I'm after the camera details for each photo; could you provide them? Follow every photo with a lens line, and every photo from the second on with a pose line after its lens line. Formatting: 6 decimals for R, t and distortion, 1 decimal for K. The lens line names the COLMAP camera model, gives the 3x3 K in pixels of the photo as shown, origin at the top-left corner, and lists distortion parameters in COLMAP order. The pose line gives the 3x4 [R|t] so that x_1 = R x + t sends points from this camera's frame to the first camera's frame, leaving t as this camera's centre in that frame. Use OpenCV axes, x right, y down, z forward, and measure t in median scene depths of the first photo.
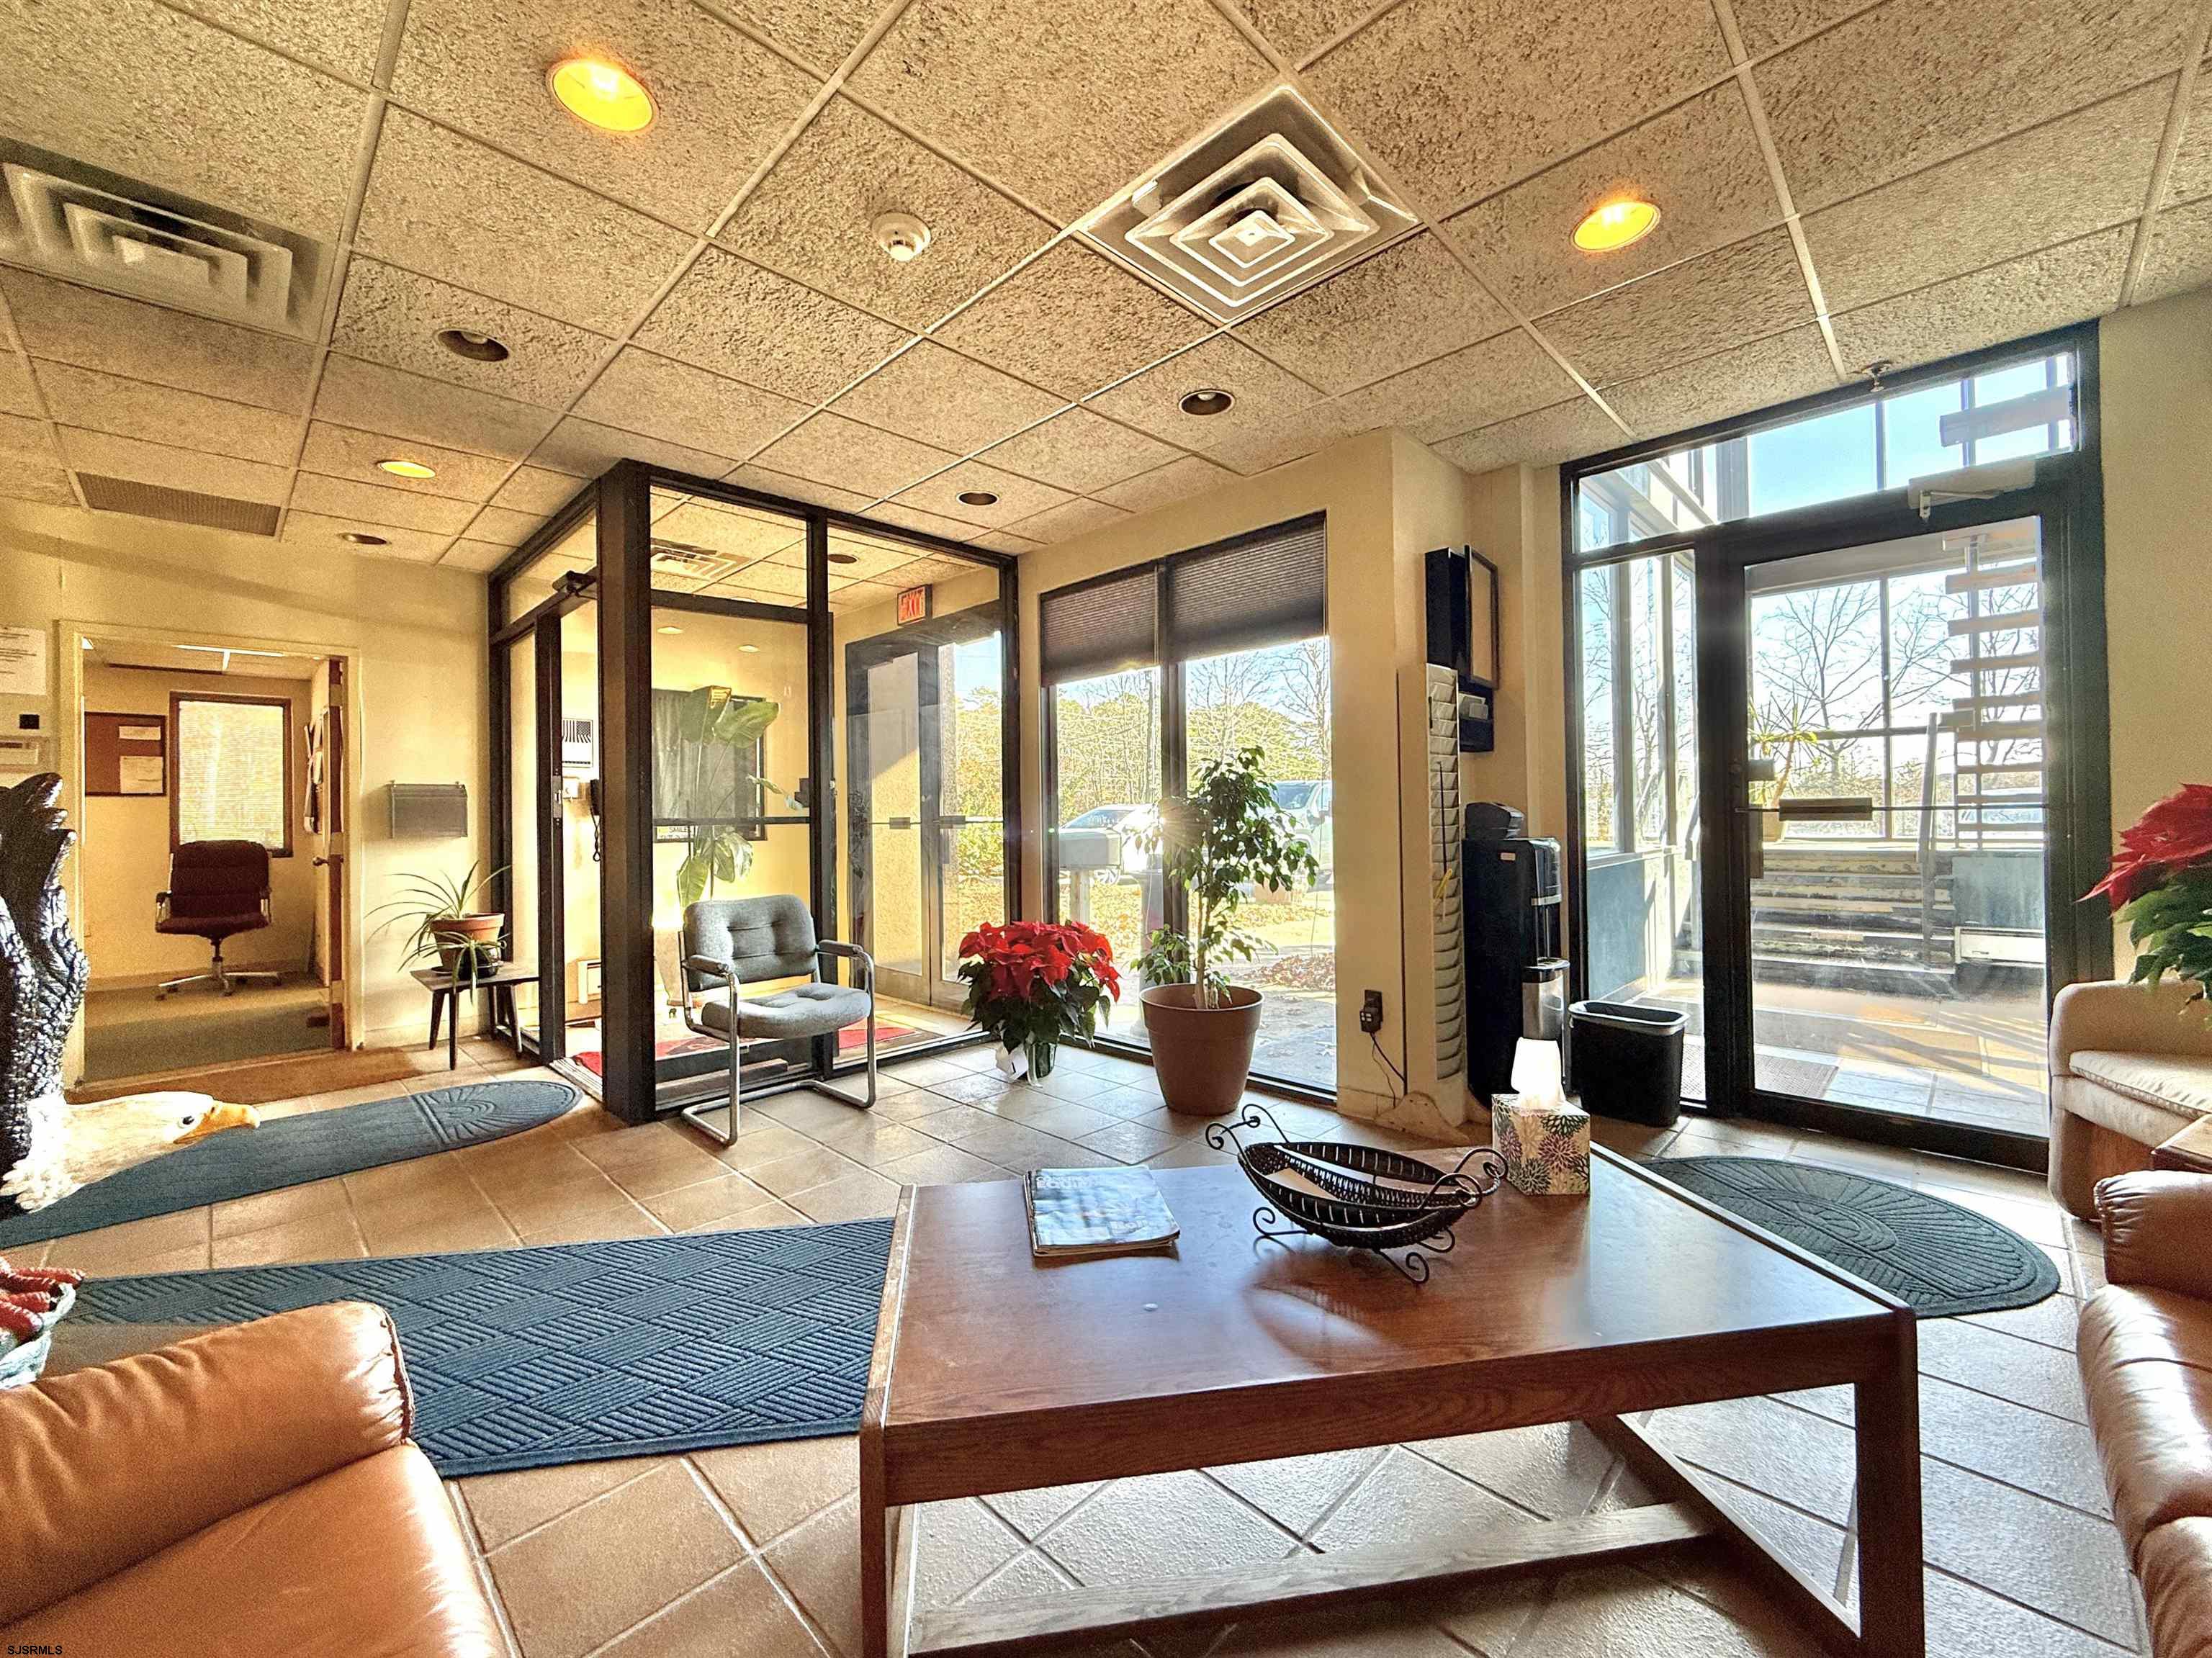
lens RADIAL K [[886.3, 0, 1096.1], [0, 886.3, 811.8], [0, 0, 1]] dist [0.000467, 0.000061]
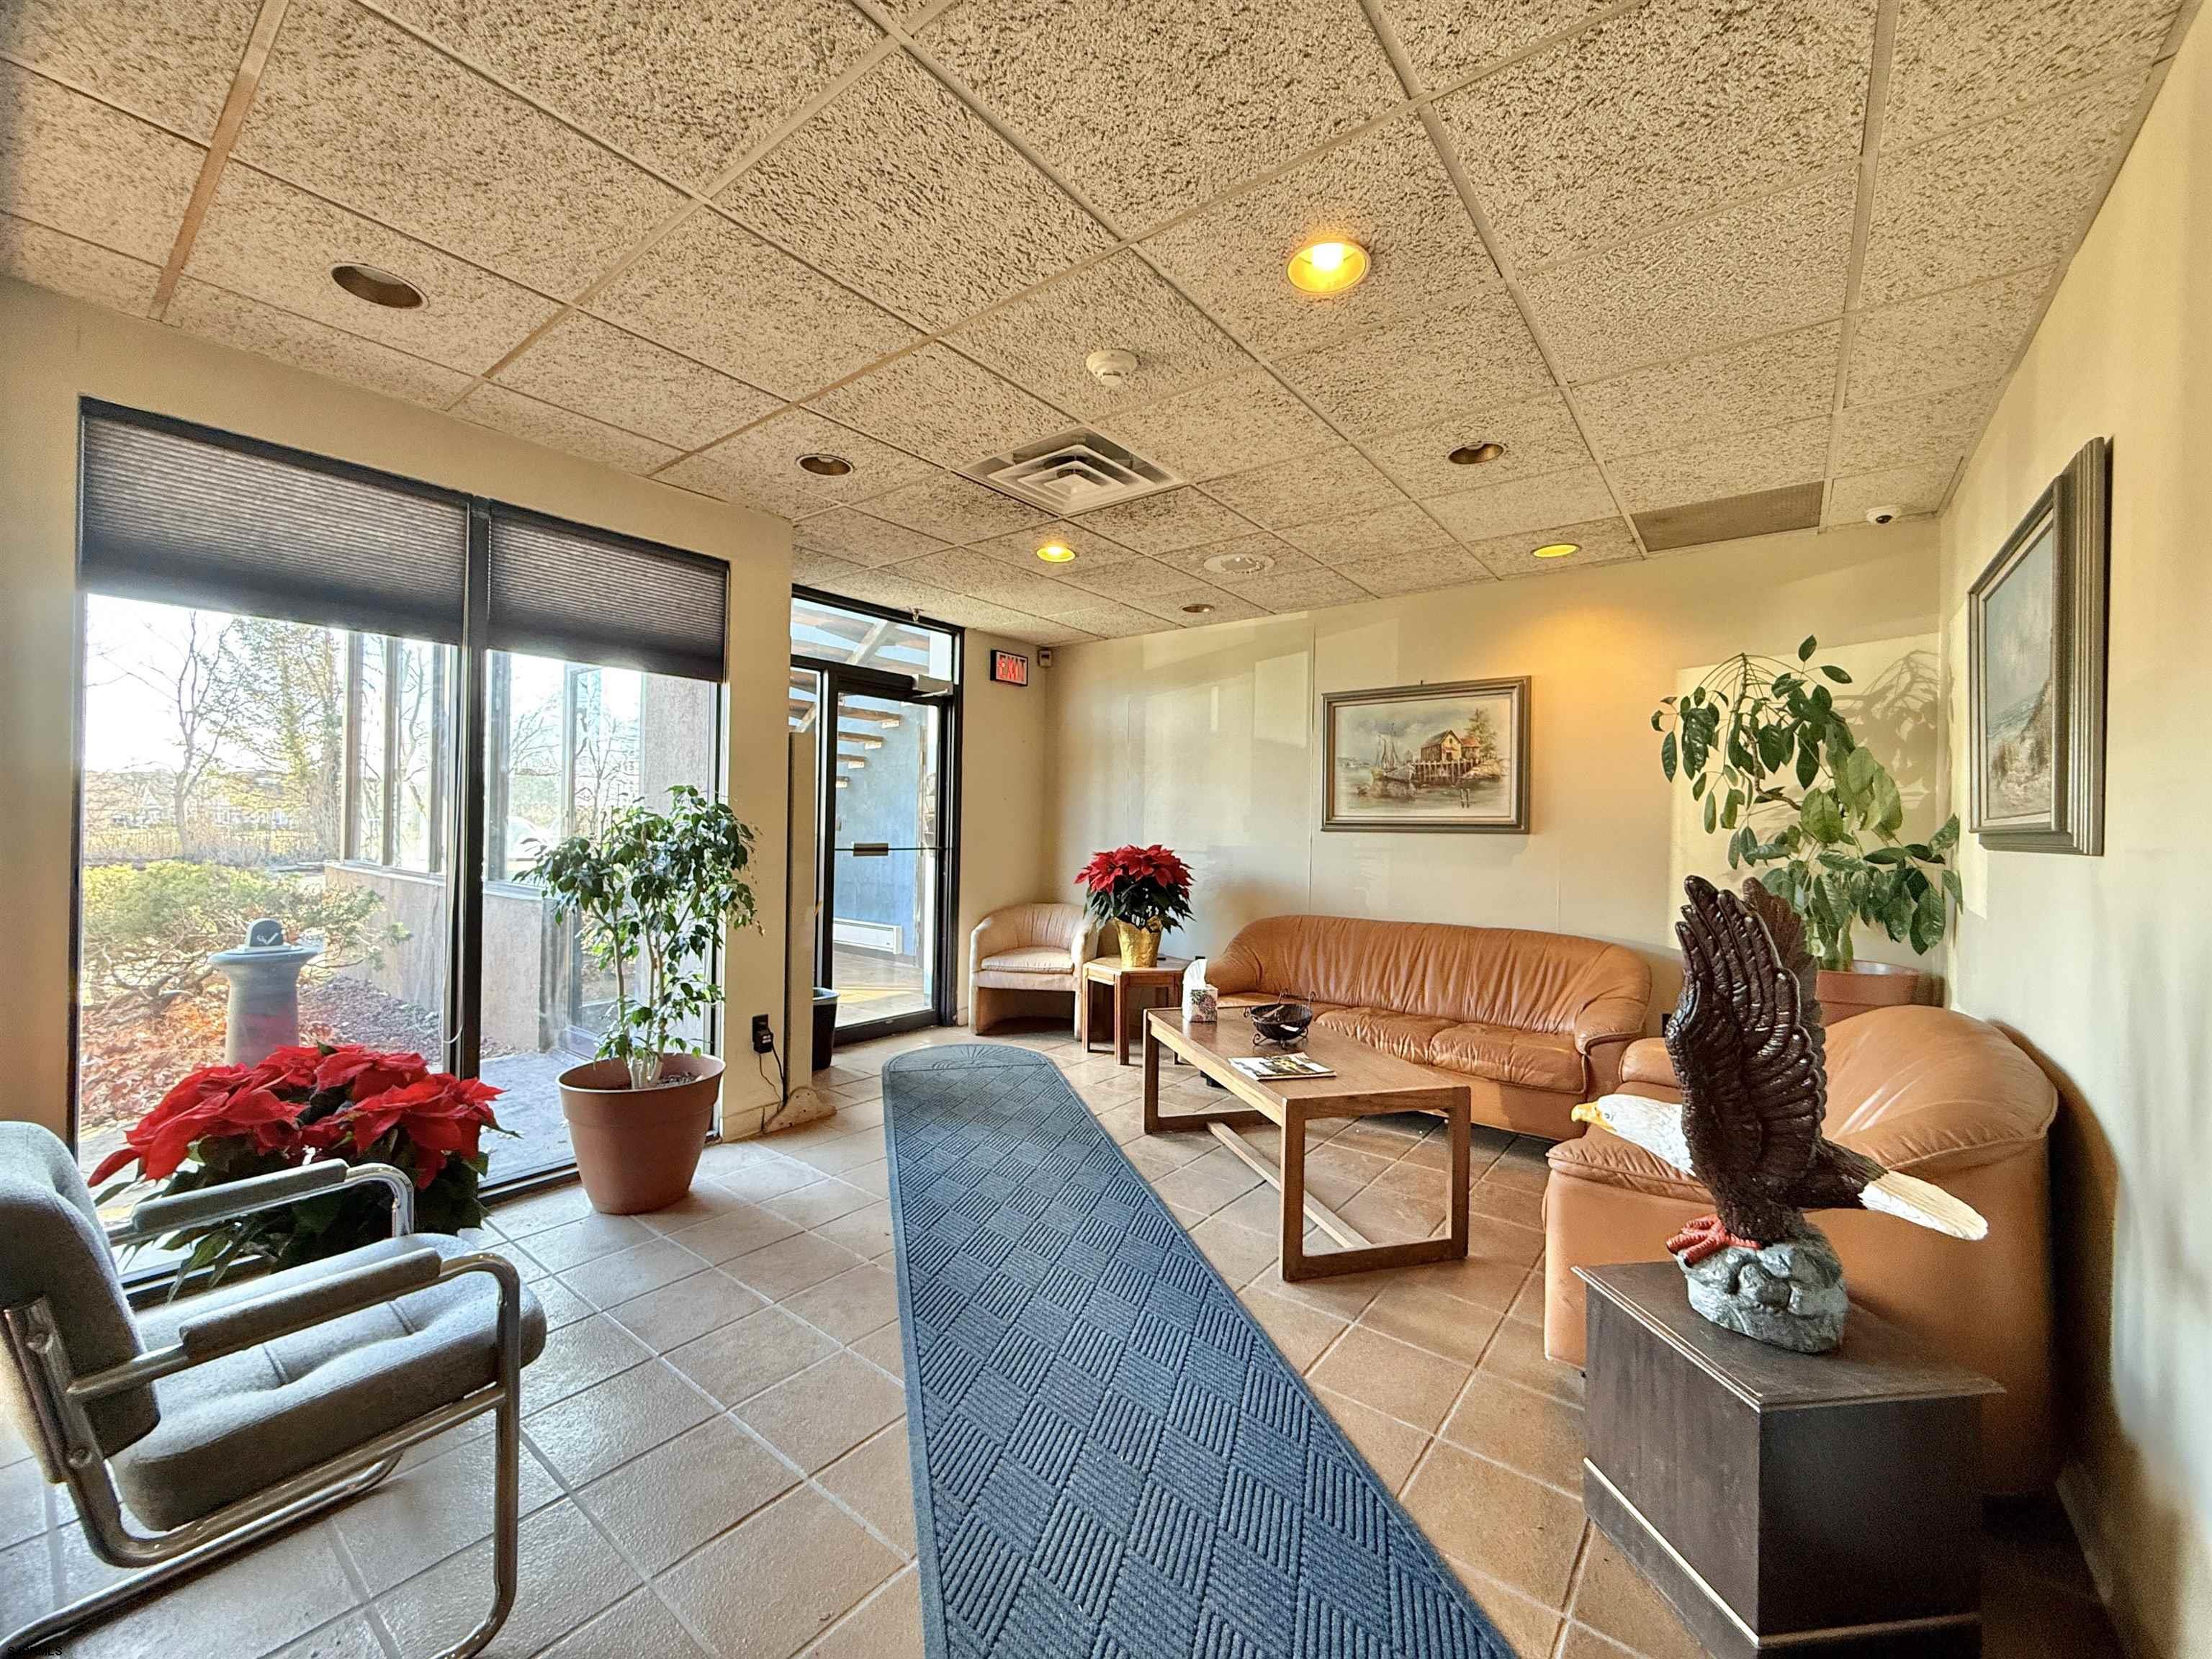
lens RADIAL K [[886.4, 0, 1095.3], [0, 886.4, 833.5], [0, 0, 1]] dist [0.000467, 0.000061]
pose [[-0.121734, 0.007681, 0.992533, -0.814764], [-0.020293, 0.999742, -0.010226, -0.022627], [-0.992355, -0.021386, -0.121547, 0.695778]]
